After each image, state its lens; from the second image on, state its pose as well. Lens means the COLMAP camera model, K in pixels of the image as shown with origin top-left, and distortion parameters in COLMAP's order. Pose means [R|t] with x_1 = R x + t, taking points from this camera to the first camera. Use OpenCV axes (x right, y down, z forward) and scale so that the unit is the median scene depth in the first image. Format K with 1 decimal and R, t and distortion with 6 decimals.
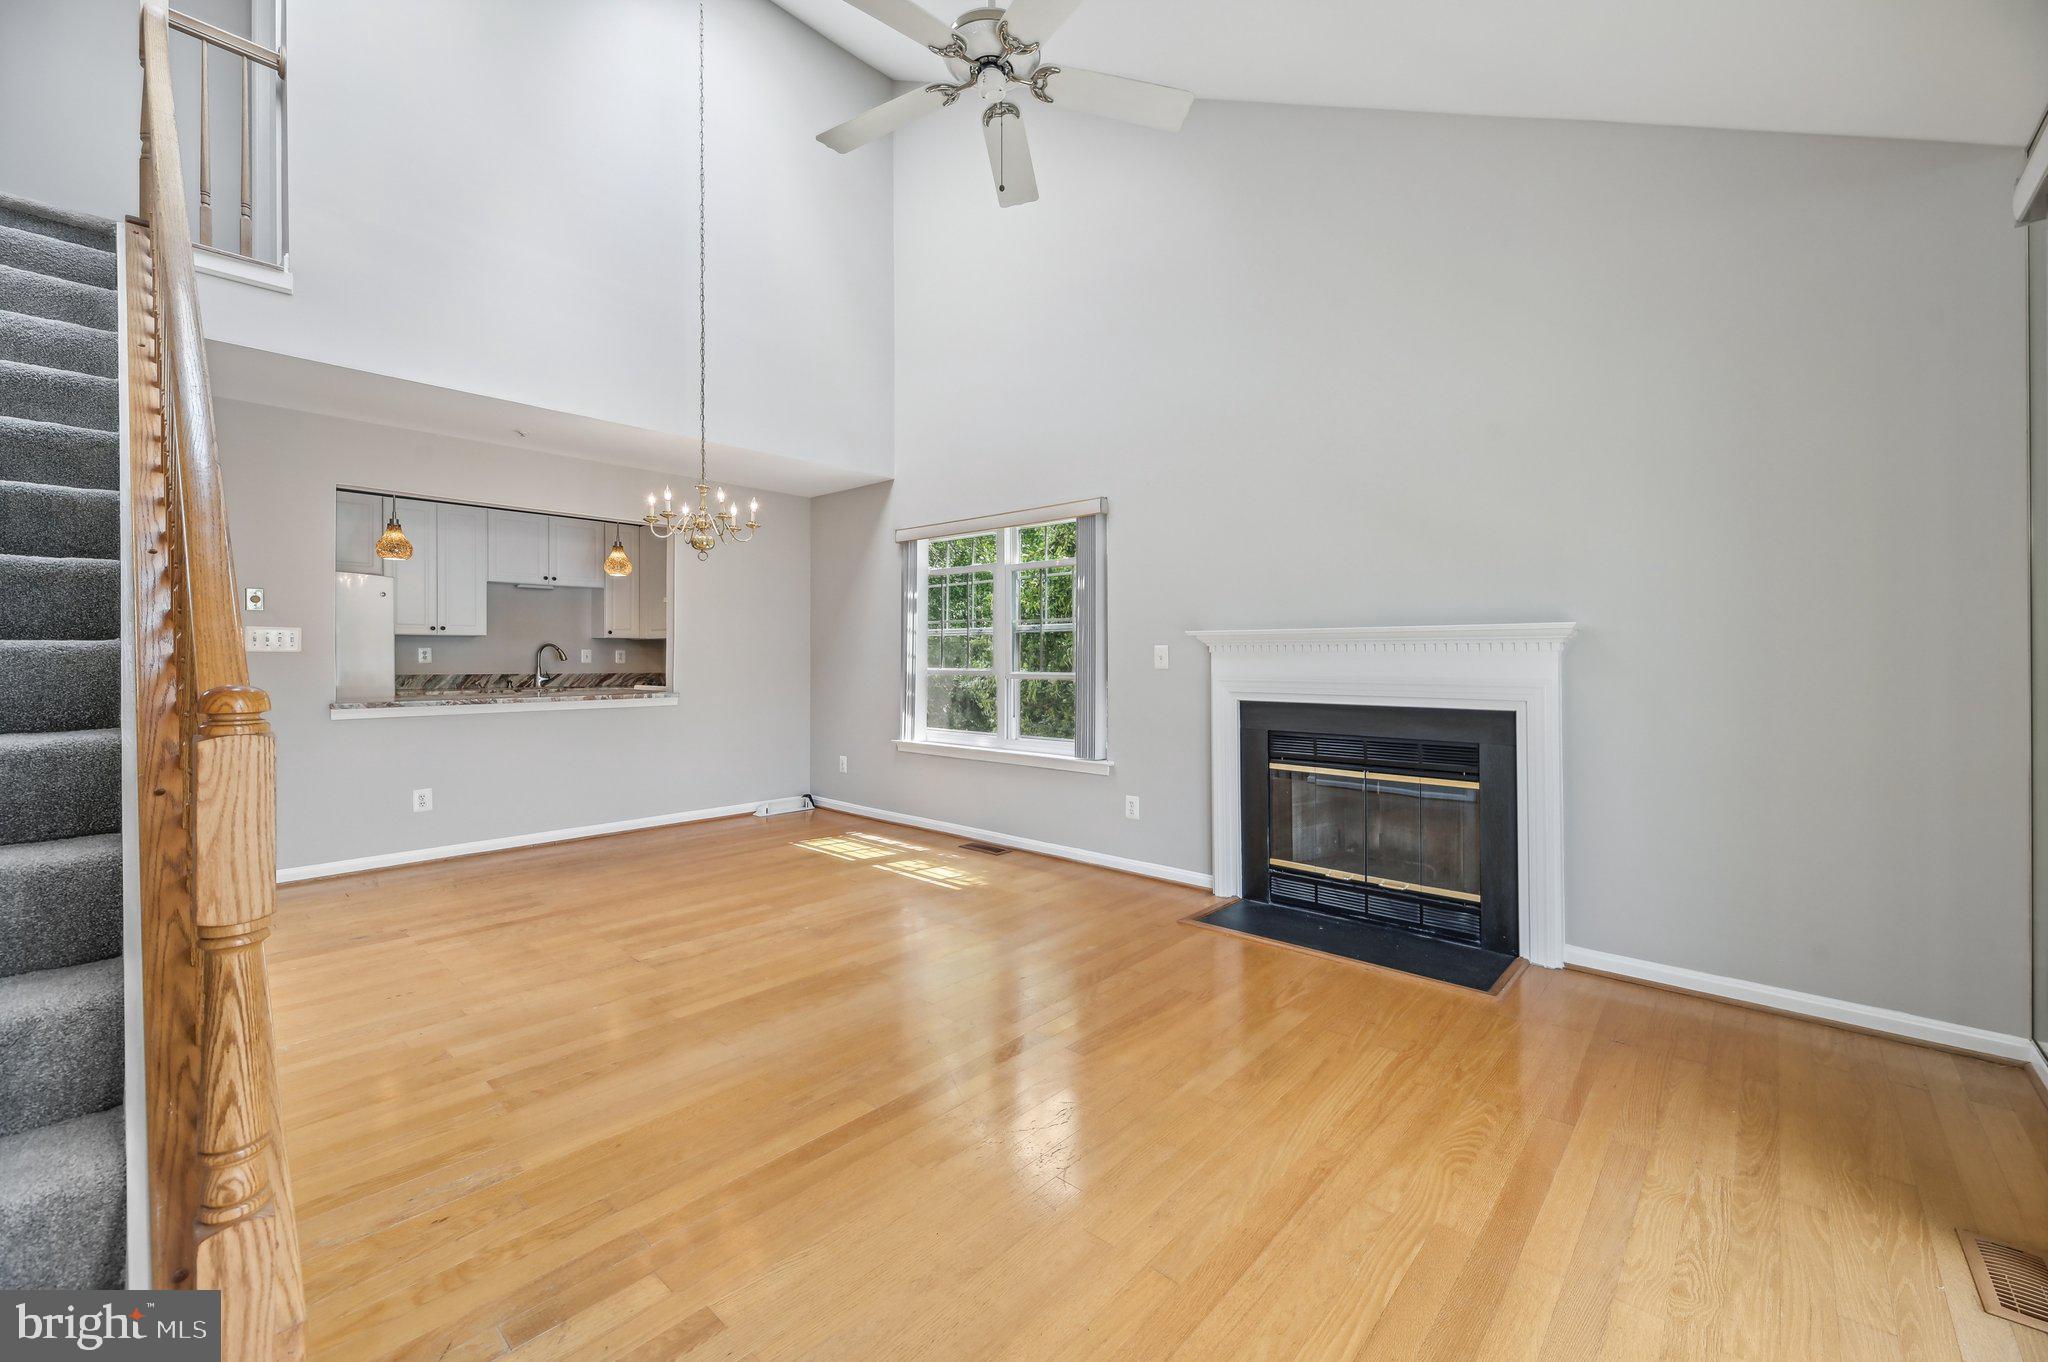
lens RADIAL K [[825.9, 0, 1035.6], [0, 825.9, 668.6], [0, 0, 1]] dist [0.001826, -0.000492]
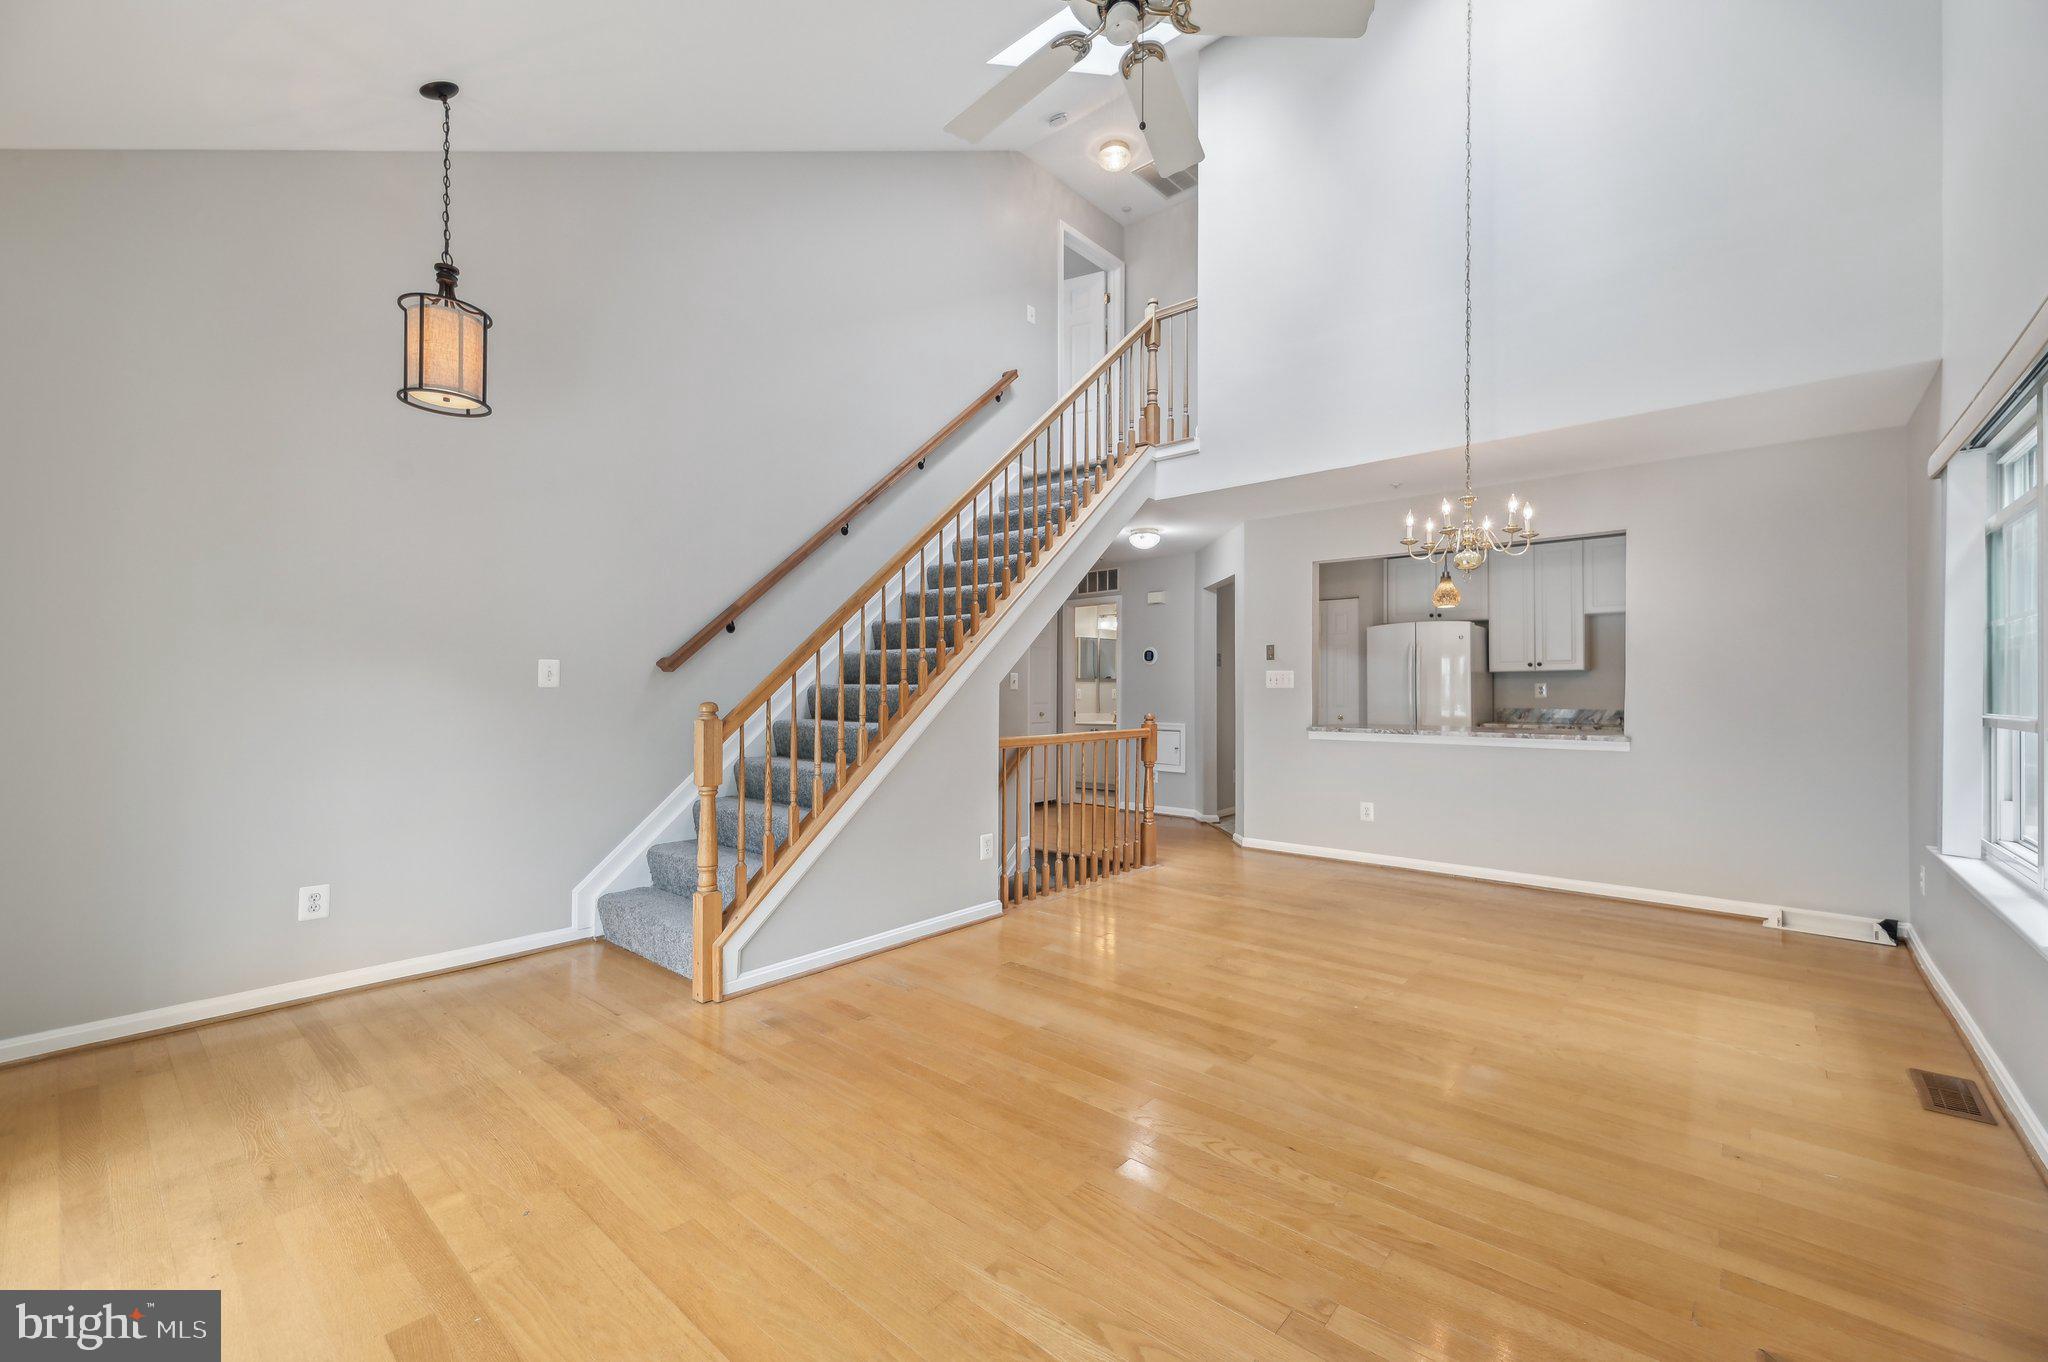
lens RADIAL K [[825.9, 0, 1029.3], [0, 825.9, 688.0], [0, 0, 1]] dist [0.001826, -0.000492]
pose [[0.006323, -0.005777, -0.999963, 0.452187], [-0.015021, 0.999870, -0.005872, -0.004873], [0.999867, 0.015058, 0.006236, 0.509273]]
